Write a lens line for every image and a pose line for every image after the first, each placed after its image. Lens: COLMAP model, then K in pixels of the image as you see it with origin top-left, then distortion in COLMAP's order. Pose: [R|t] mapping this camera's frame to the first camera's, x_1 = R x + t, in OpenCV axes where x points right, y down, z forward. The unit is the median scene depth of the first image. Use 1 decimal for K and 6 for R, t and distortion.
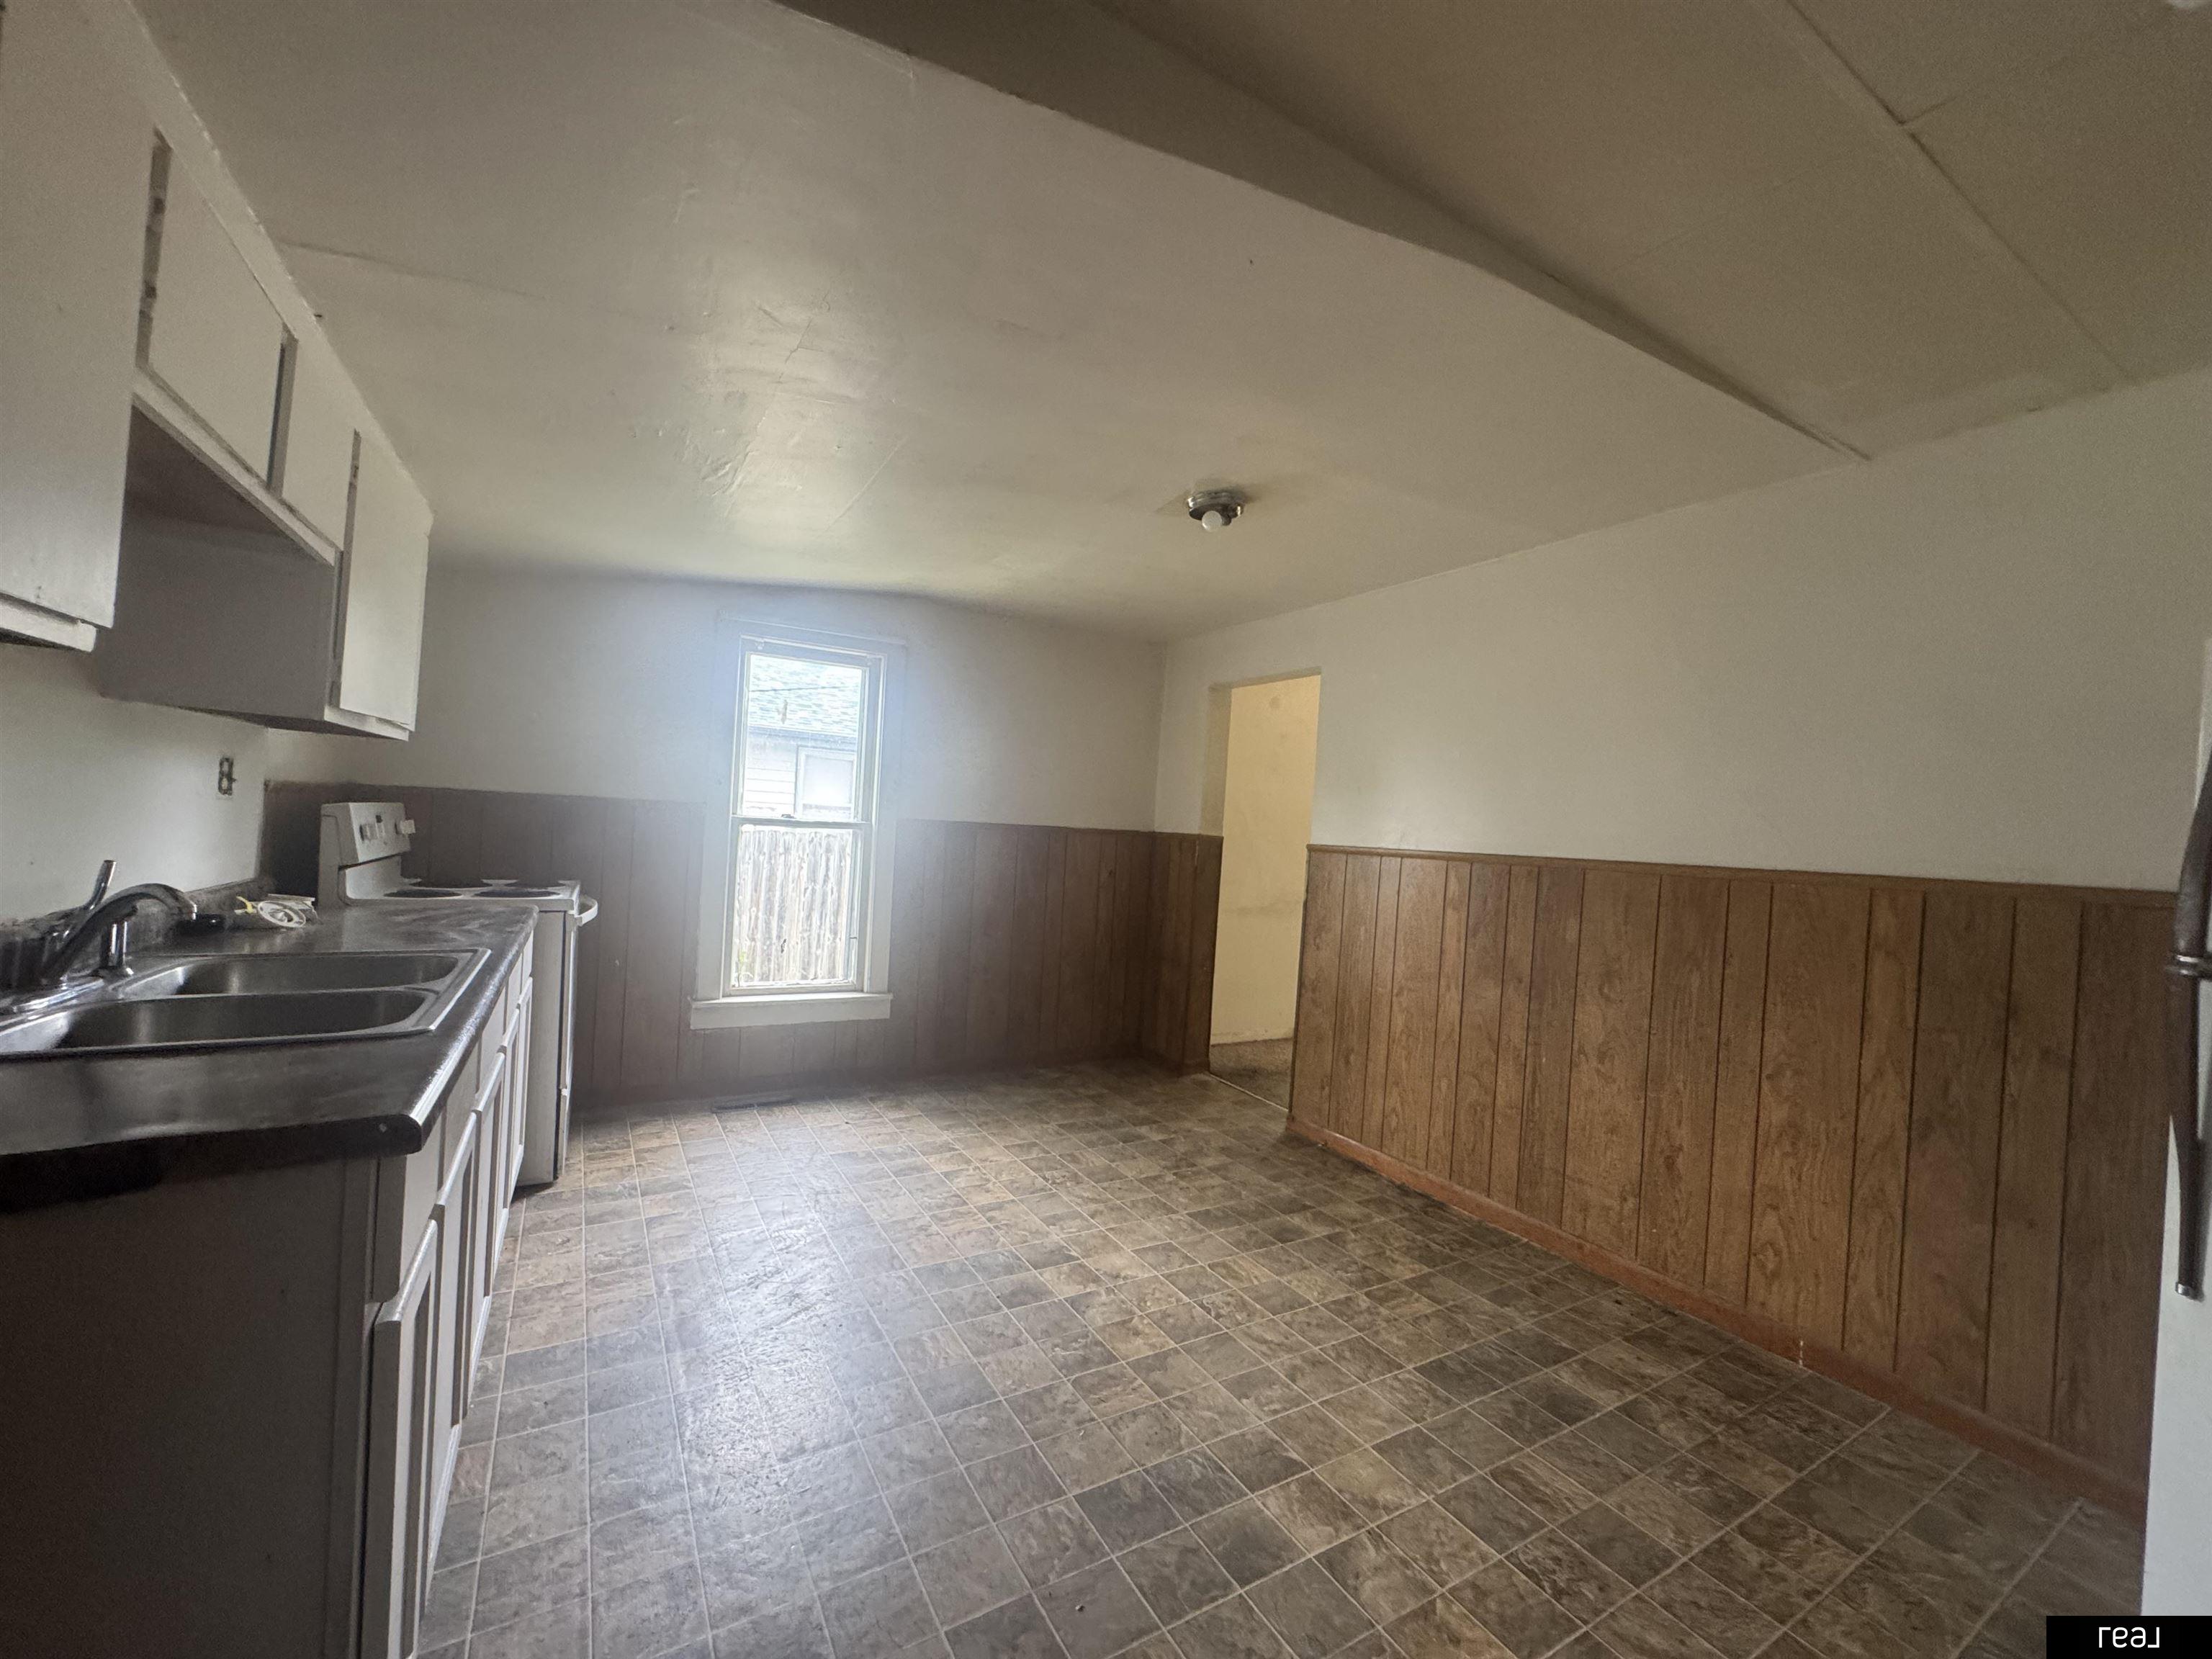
lens RADIAL K [[881.7, 0, 1107.6], [0, 881.7, 829.8], [0, 0, 1]] dist [0.006510, 0.001358]
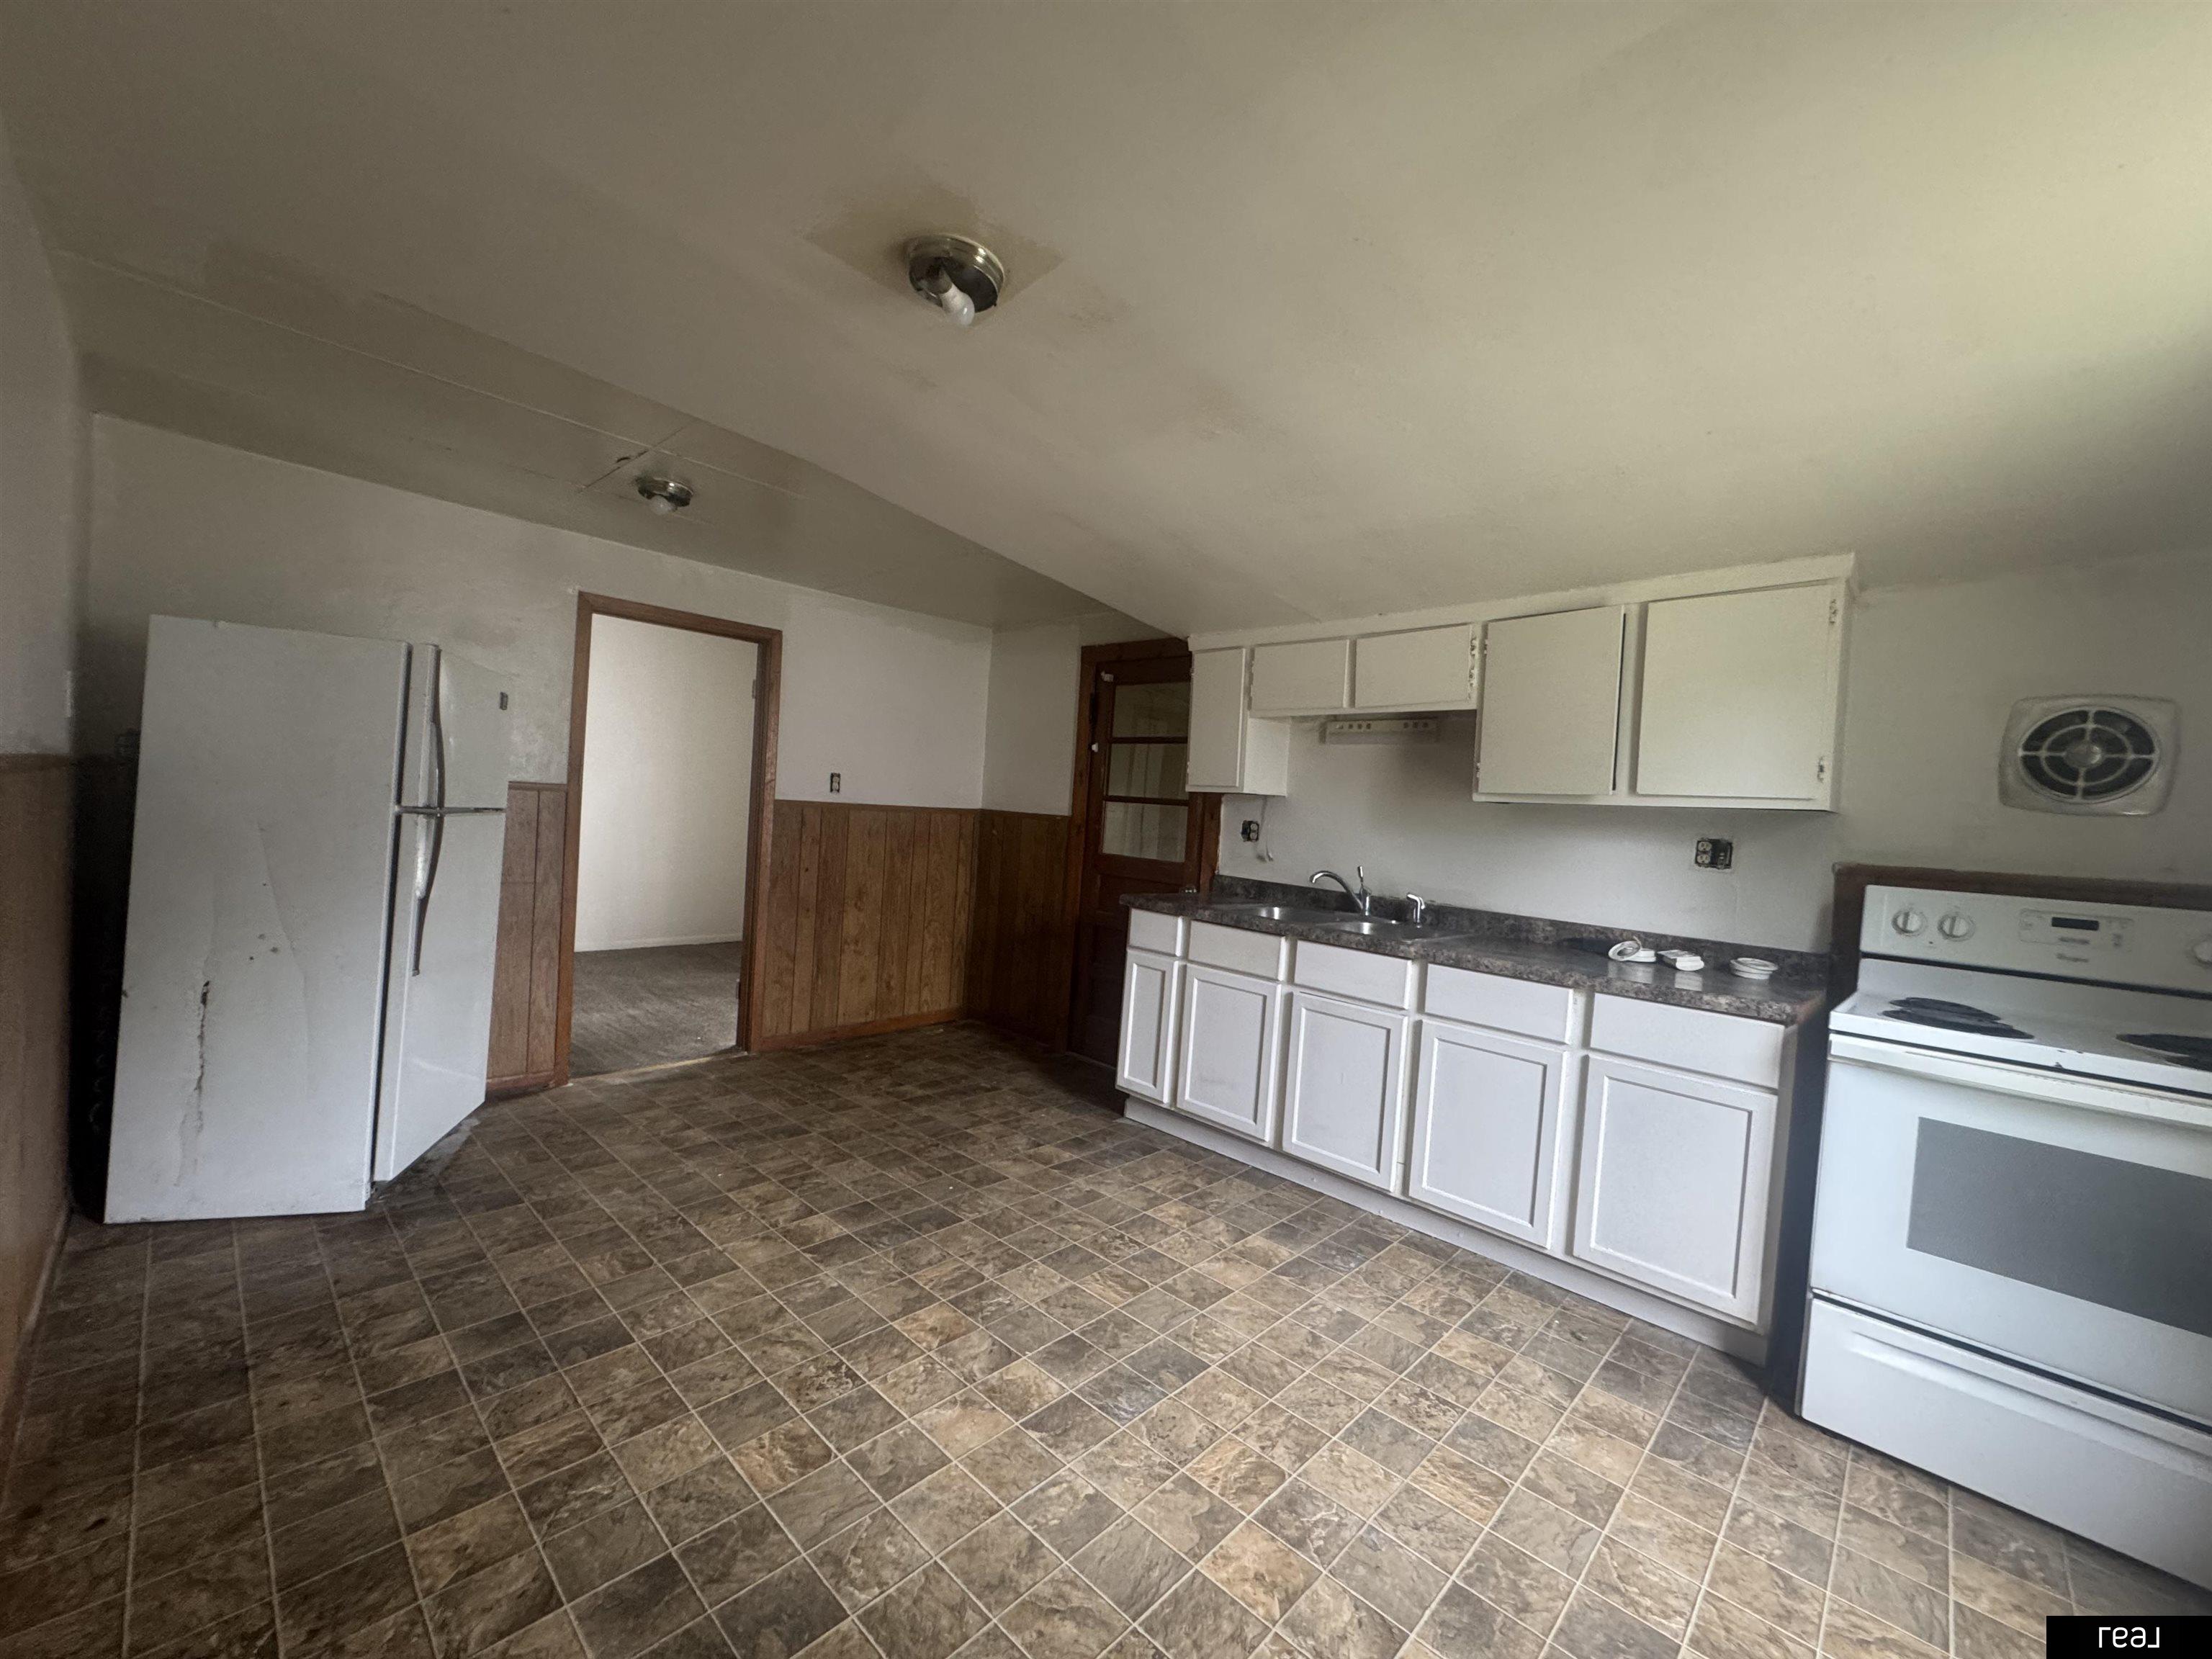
lens RADIAL K [[881.7, 0, 1100.9], [0, 881.7, 826.8], [0, 0, 1]] dist [0.006510, 0.001358]
pose [[-0.958026, -0.113121, -0.263418, 0.181156], [-0.118823, 0.992899, 0.005762, -0.003021], [0.260895, 0.036820, -0.964665, 2.040814]]
